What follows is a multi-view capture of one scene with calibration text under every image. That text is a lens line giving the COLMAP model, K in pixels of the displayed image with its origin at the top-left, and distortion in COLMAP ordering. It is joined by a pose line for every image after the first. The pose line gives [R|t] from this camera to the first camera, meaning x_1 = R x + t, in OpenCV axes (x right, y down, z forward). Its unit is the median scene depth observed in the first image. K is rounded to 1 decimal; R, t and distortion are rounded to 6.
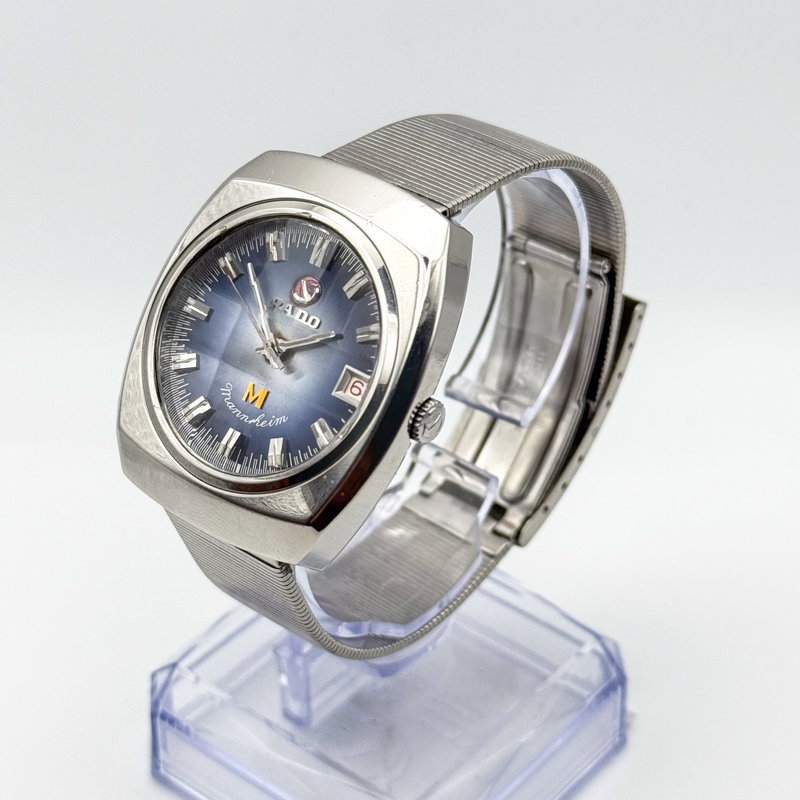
lens RADIAL K [[1978.9, 0, 400.0], [0, 1978.9, 400.0], [0, 0, 1]] dist [0.093059, -0.464689]
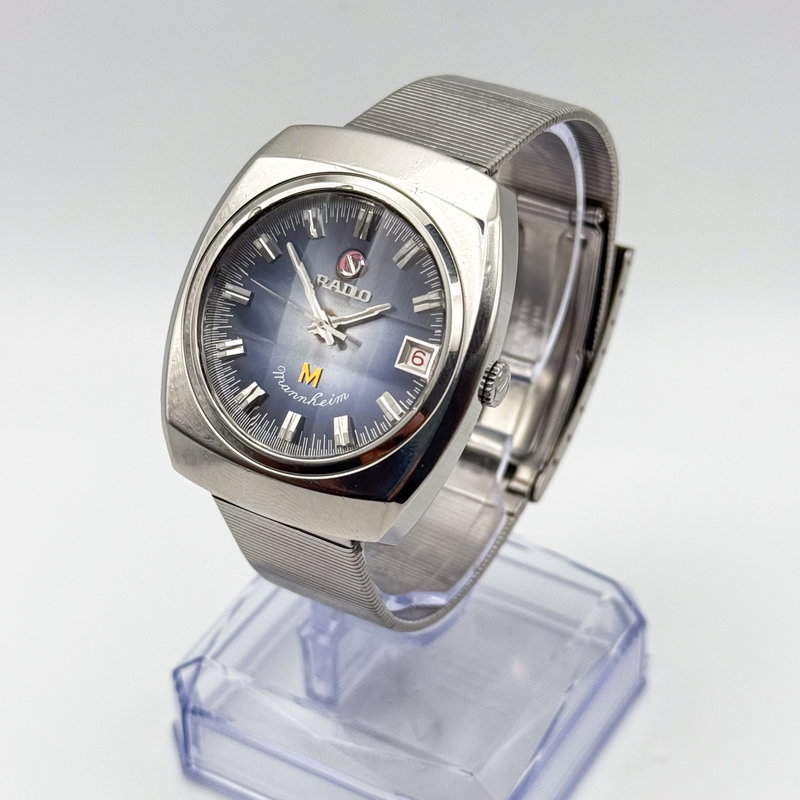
lens RADIAL K [[1978.9, 0, 400.0], [0, 1978.9, 400.0], [0, 0, 1]] dist [0.093059, -0.464689]
pose [[0.987930, -0.098047, 0.119924, -0.136709], [0.095874, 0.995110, 0.023771, -0.008720], [-0.121668, -0.011986, 0.992498, 0.016866]]
